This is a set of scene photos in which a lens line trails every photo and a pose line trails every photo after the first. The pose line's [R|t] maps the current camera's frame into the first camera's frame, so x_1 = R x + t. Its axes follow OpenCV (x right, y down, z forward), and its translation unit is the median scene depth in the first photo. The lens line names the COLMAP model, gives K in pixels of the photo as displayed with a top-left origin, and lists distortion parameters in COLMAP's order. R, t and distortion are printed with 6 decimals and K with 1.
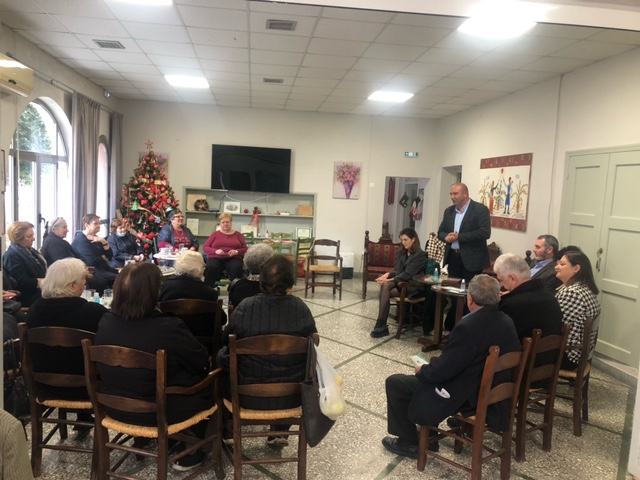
lens RADIAL K [[510.6, 0, 320.0], [0, 510.6, 240.0], [0, 0, 1]] dist [0.007104, 0.001774]
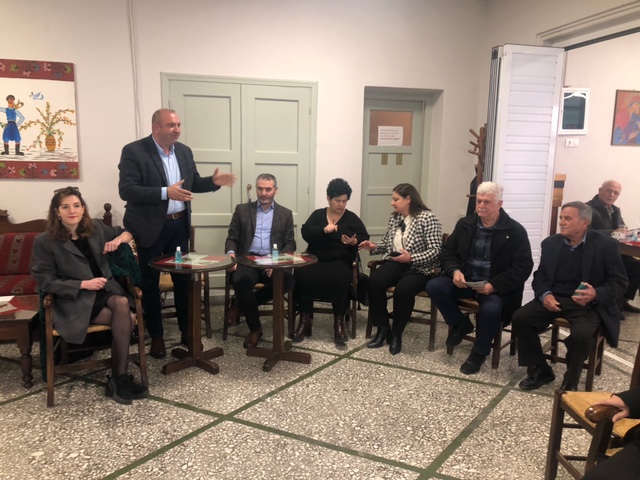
lens RADIAL K [[510.6, 0, 320.0], [0, 510.6, 240.0], [0, 0, 1]] dist [0.007104, 0.001774]
pose [[-0.110526, -0.212978, 0.970786, -0.392467], [0.068597, 0.972806, 0.221231, -0.079409], [-0.991503, 0.091044, -0.092911, 0.875163]]
